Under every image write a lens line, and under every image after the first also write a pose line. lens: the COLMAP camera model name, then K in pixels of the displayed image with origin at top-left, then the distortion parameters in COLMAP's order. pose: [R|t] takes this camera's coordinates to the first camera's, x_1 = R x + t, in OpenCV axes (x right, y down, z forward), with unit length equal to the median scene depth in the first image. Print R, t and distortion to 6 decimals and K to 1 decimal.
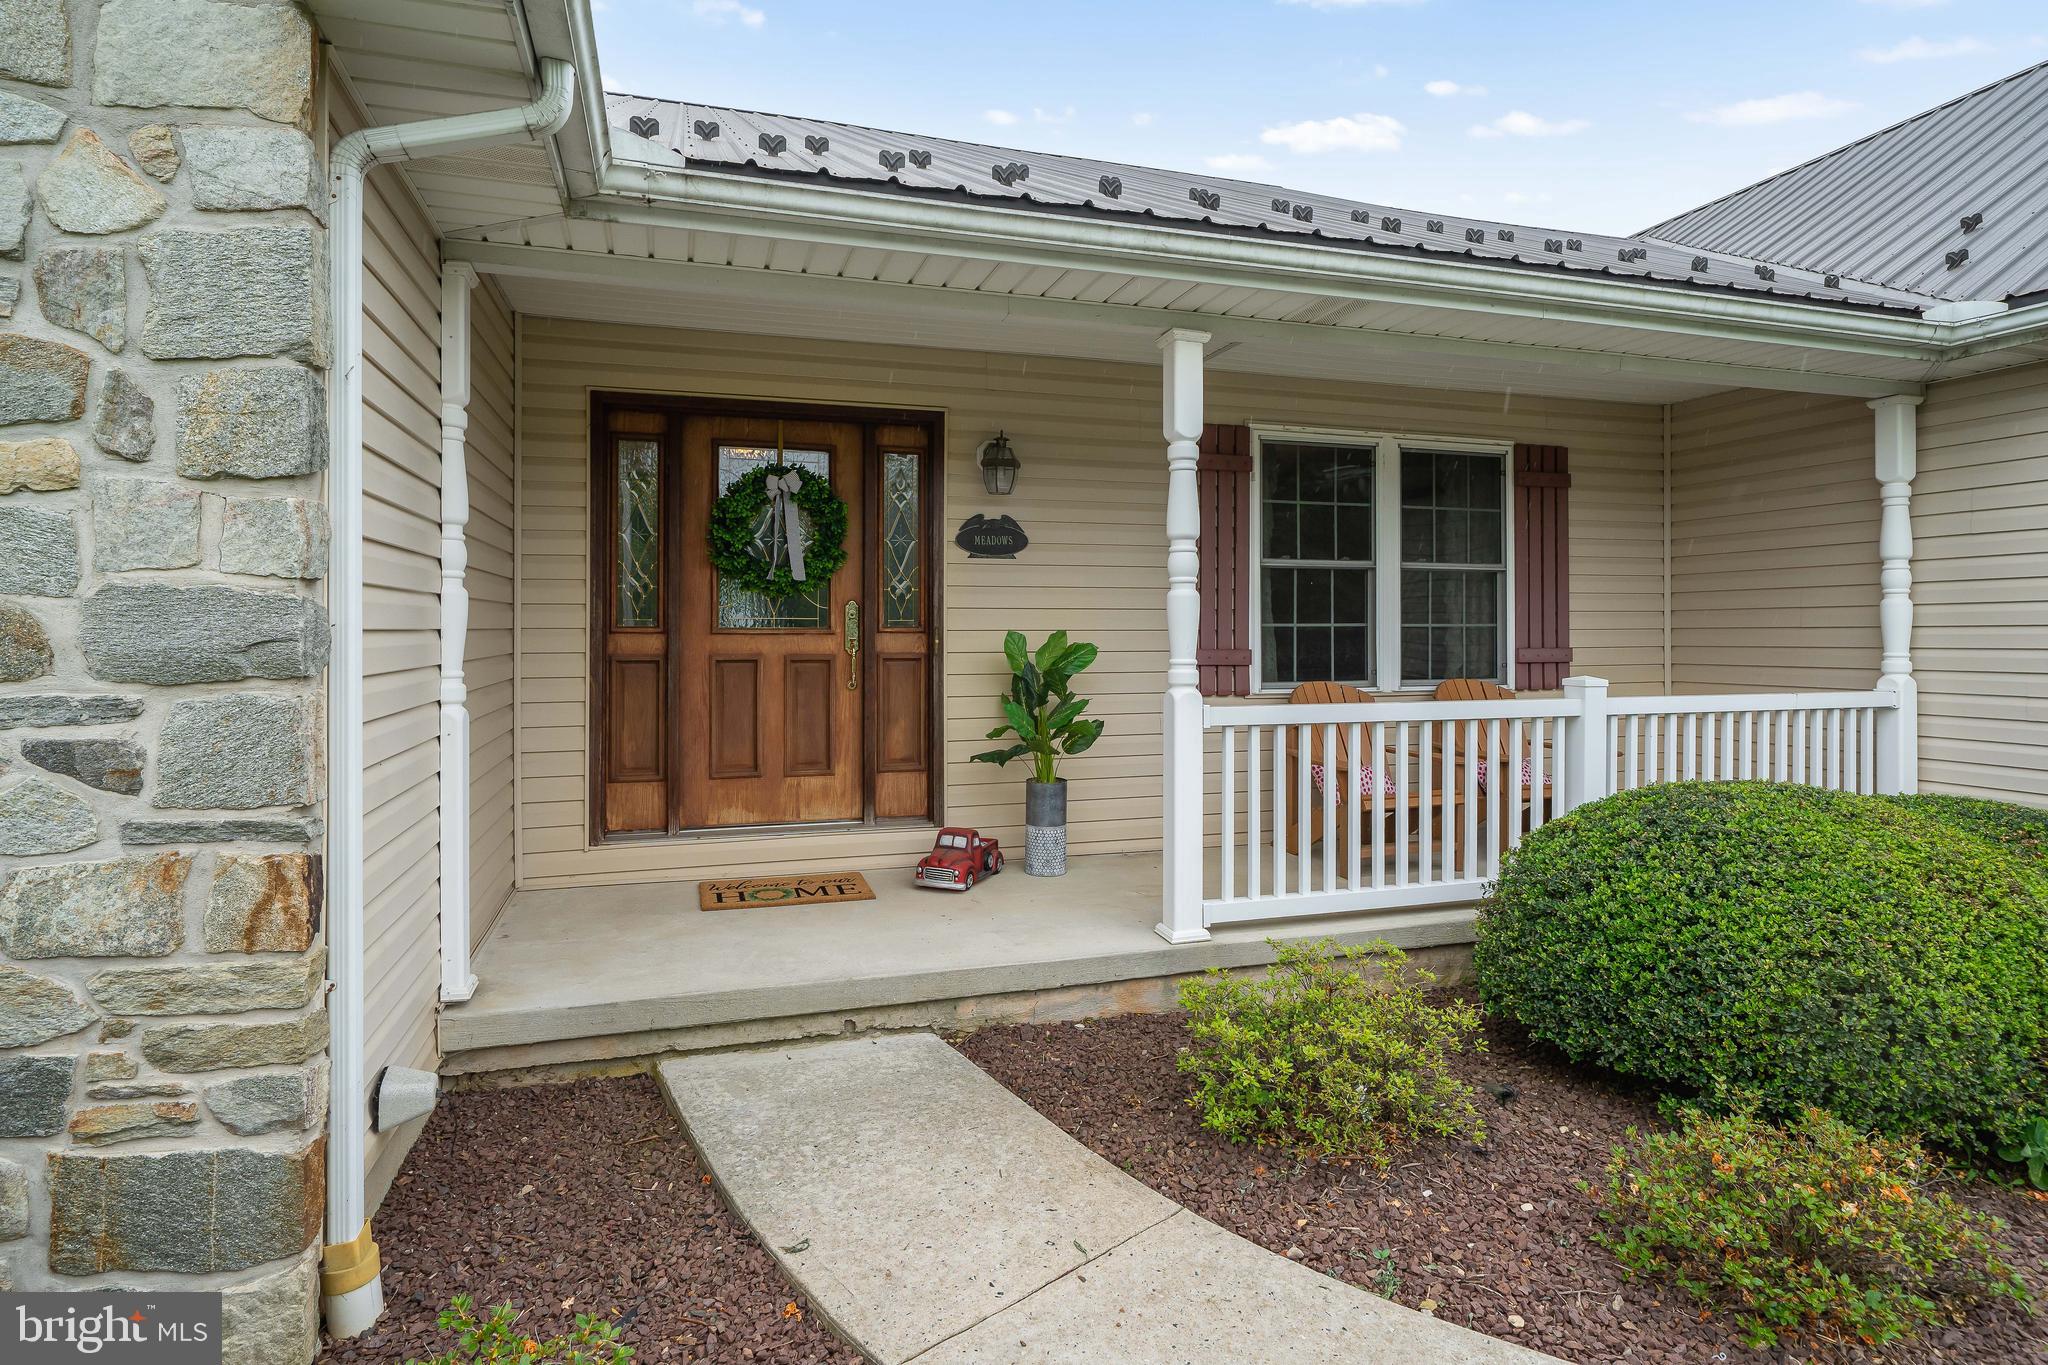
lens RADIAL K [[1030.0, 0, 977.4], [0, 1030.0, 627.4], [0, 0, 1]] dist [-0.000048, -0.000063]
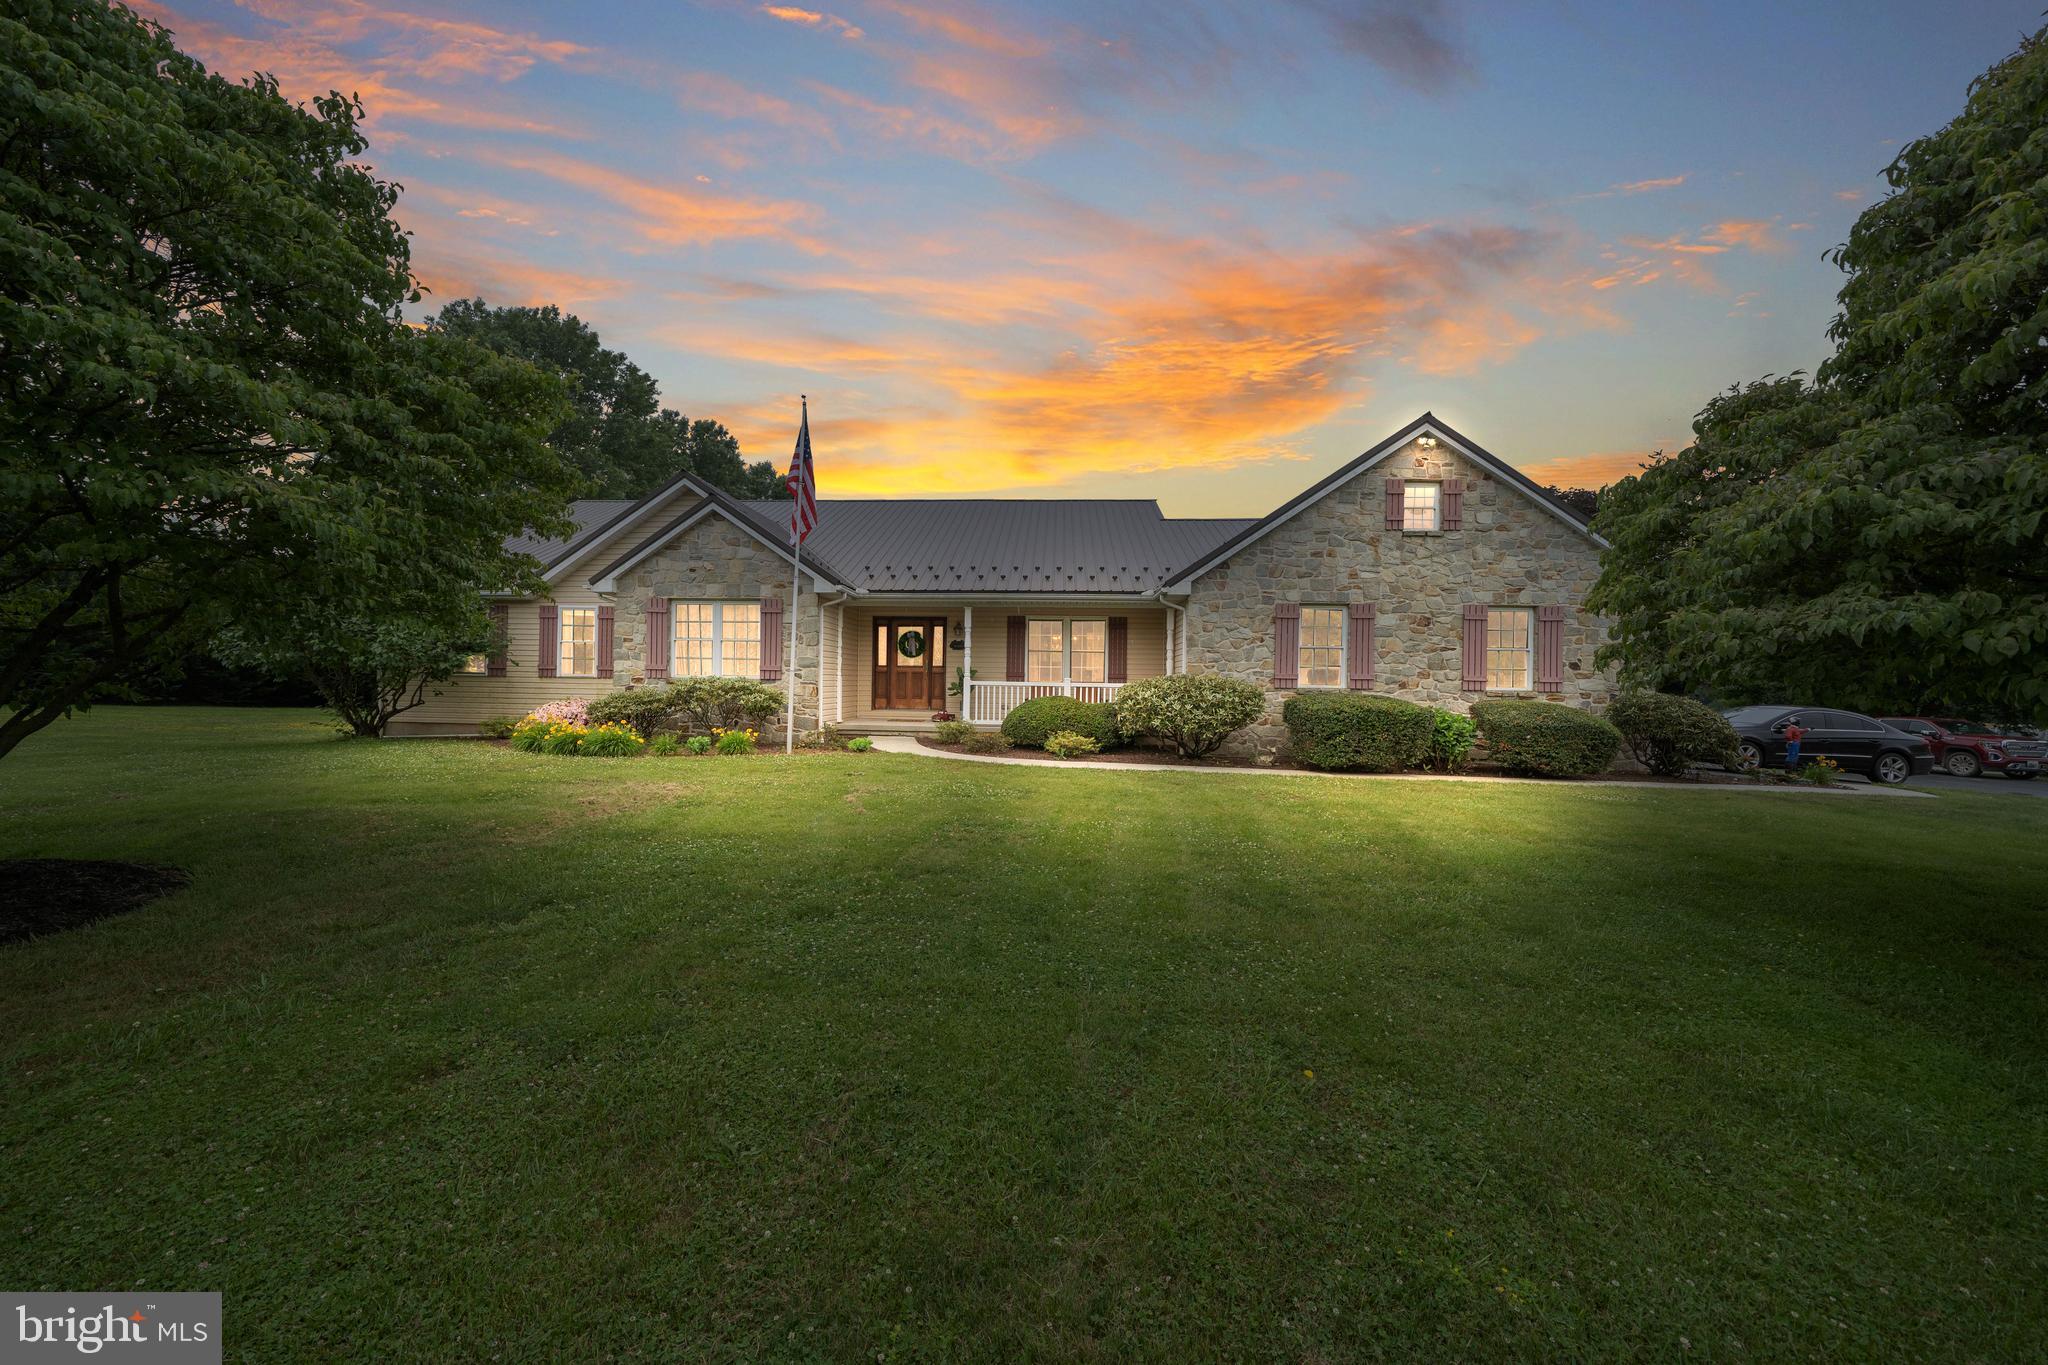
lens RADIAL K [[740.0, 0, 991.6], [0, 740.0, 679.1], [0, 0, 1]] dist [-0.024252, 0.000024]
pose [[0.924642, 0.011085, -0.380677, 1.342856], [-0.014902, 0.999864, -0.007082, 0.074484], [0.380546, 0.012222, 0.924681, -1.834041]]
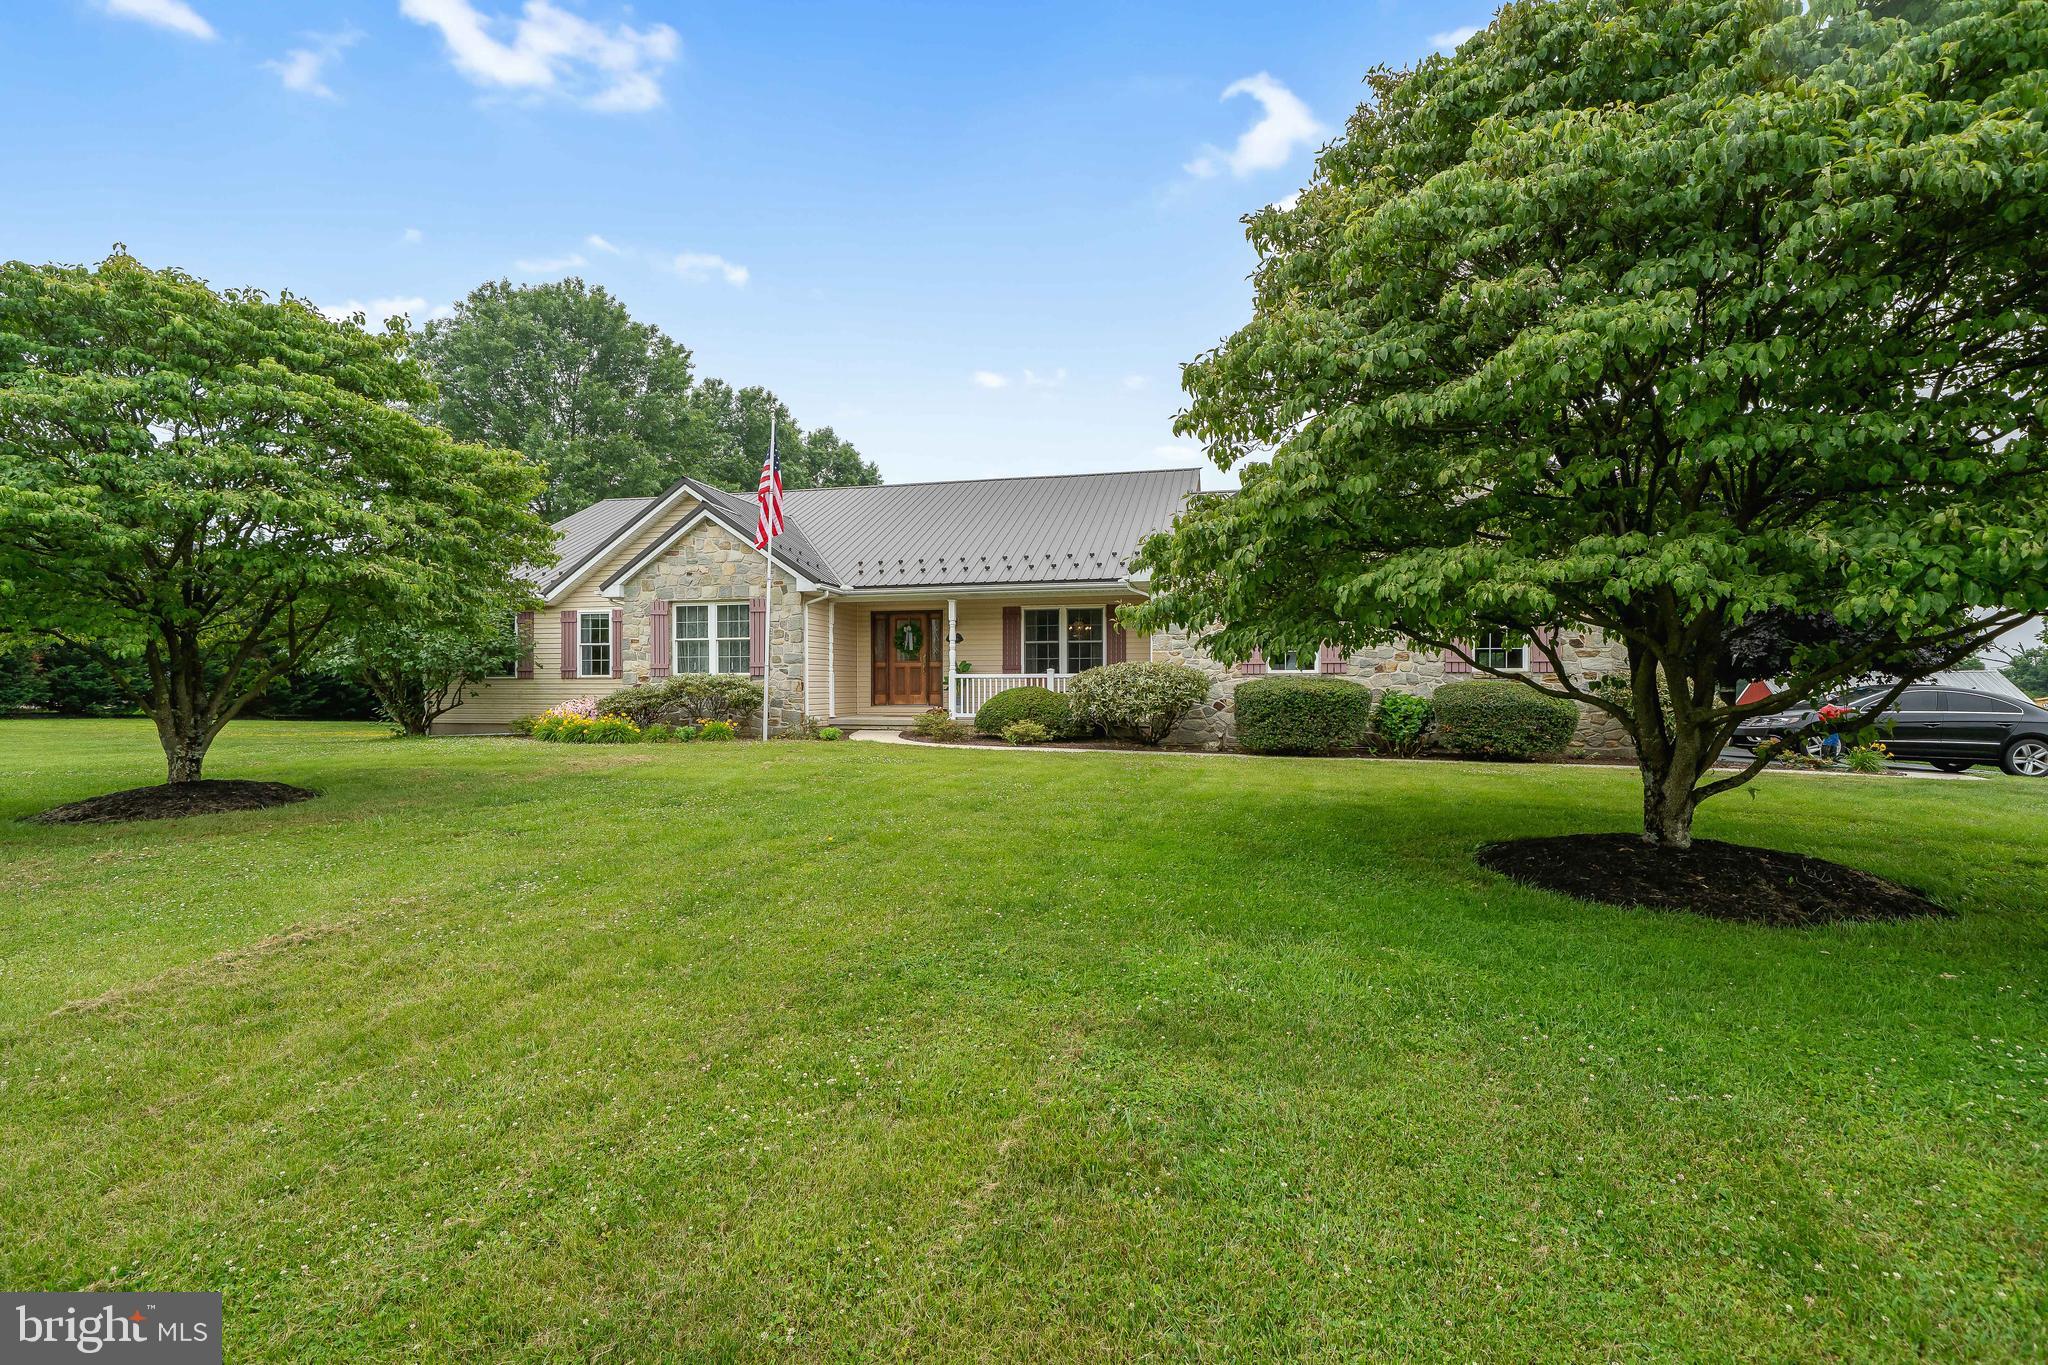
lens RADIAL K [[1000.0, 0, 982.7], [0, 1000.0, 699.8], [0, 0, 1]] dist [0.001660, 0.000284]
pose [[0.837606, 0.003499, -0.546264, 2.382005], [0.000754, 0.999971, 0.007562, 0.132921], [0.546275, -0.006746, 0.837579, -2.397740]]
